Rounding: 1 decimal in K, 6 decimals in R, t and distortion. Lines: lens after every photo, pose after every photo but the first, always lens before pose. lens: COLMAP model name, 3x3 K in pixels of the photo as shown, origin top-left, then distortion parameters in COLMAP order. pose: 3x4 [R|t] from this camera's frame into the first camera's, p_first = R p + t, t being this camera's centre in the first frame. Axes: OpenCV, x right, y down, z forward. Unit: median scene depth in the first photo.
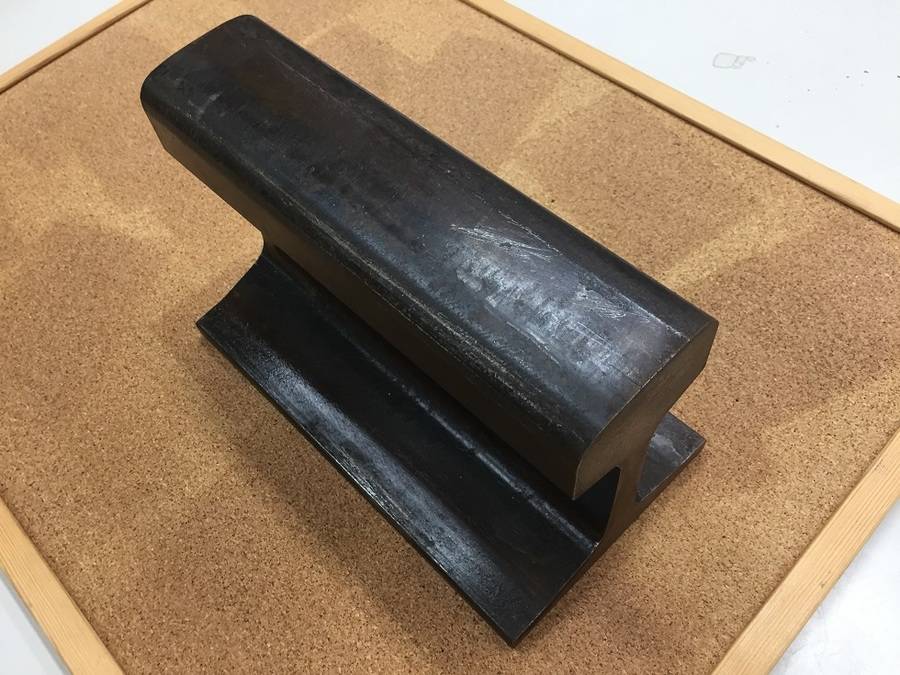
lens RADIAL K [[775.2, 0, 459.1], [0, 775.2, 334.8], [0, 0, 1]] dist [0.051890, -0.087928]
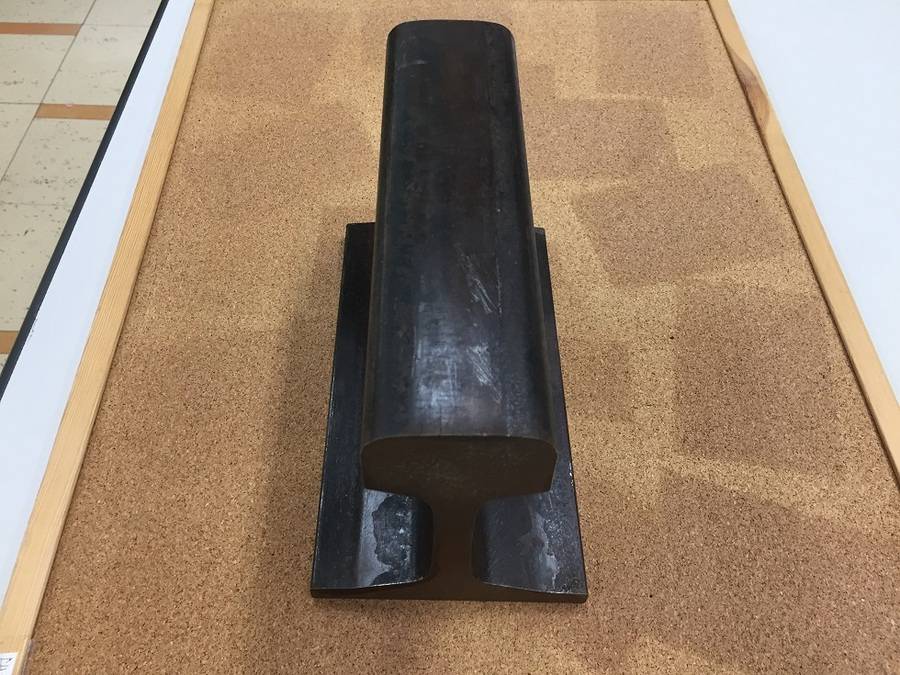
lens RADIAL K [[775.2, 0, 455.8], [0, 775.2, 339.7], [0, 0, 1]] dist [0.051890, -0.087928]
pose [[0.714068, 0.619841, -0.325429, 0.287732], [-0.636472, 0.768387, 0.066967, -0.068381], [0.291564, 0.159307, 0.943192, -0.037824]]
